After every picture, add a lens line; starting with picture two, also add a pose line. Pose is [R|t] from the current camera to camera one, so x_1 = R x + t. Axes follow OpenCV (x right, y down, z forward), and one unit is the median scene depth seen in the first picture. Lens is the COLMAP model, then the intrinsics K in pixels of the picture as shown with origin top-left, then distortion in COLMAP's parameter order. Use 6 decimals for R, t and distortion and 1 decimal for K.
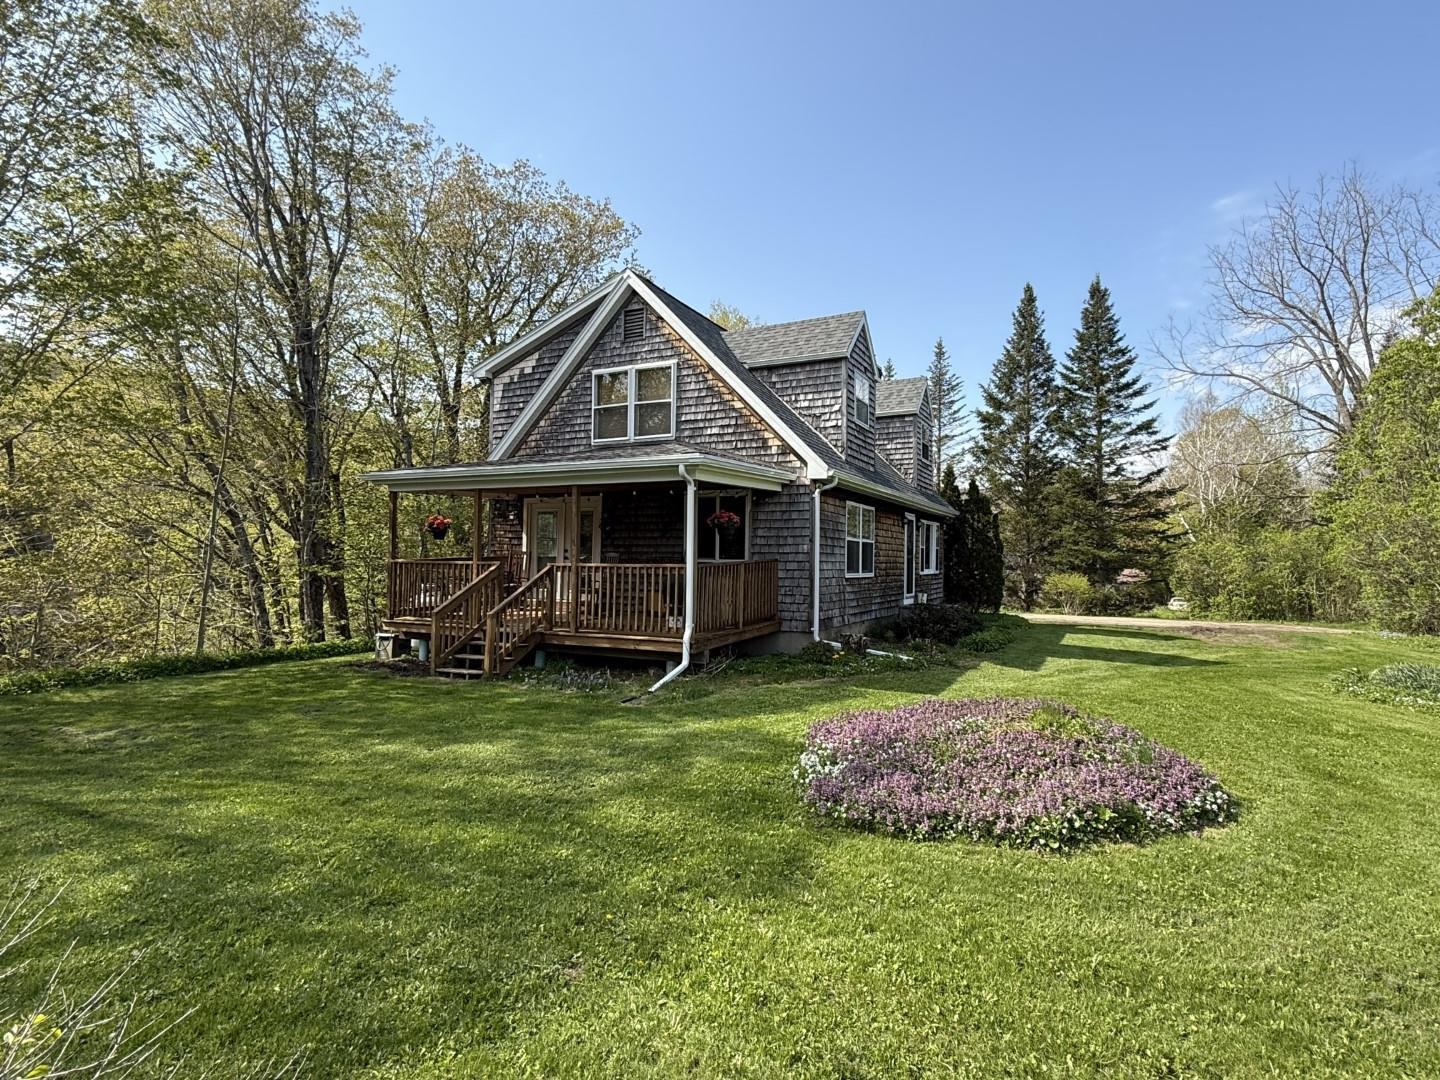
lens RADIAL K [[741.7, 0, 720.0], [0, 741.7, 540.0], [0, 0, 1]] dist [-0.005665, -0.001029]
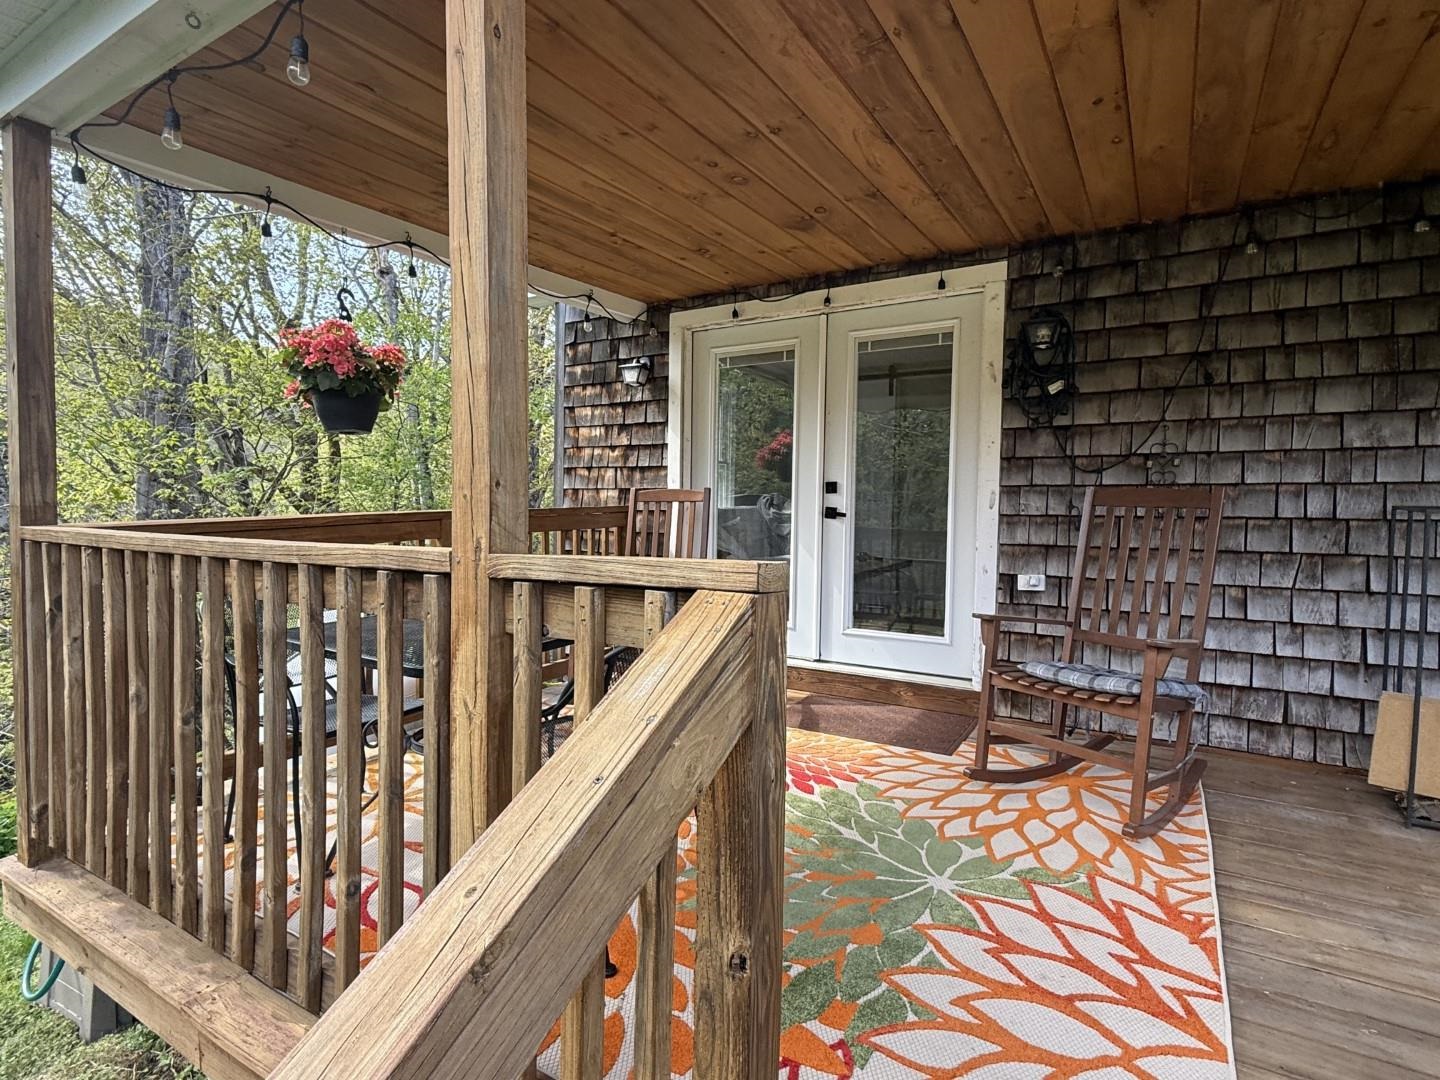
lens RADIAL K [[741.7, 0, 720.0], [0, 741.7, 540.0], [0, 0, 1]] dist [-0.005665, -0.001029]
pose [[0.997062, 0.006718, -0.076298, -0.238700], [-0.001338, 0.997521, 0.070350, 0.016921], [0.076582, -0.070041, 0.994600, 0.748288]]
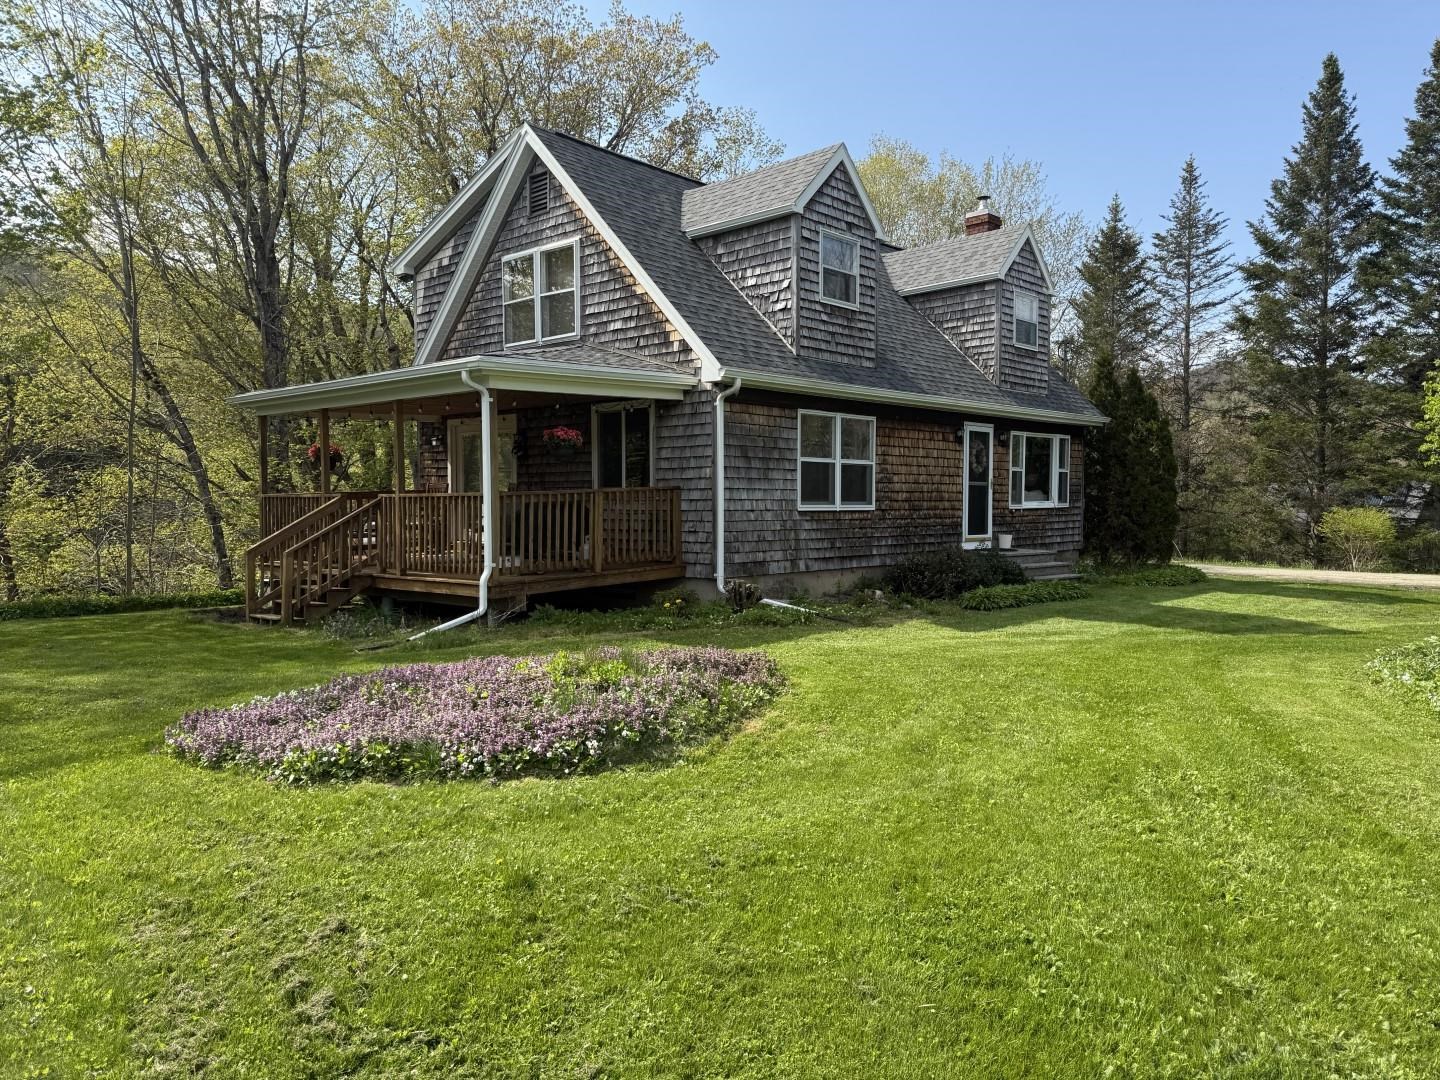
lens RADIAL K [[998.7, 0, 720.0], [0, 998.7, 540.0], [0, 0, 1]] dist [0.067542, -0.066333]
pose [[0.964720, -0.002330, -0.263267, 0.354377], [0.019440, 0.997862, 0.062405, 0.015105], [0.262559, -0.065322, 0.962702, -0.010679]]
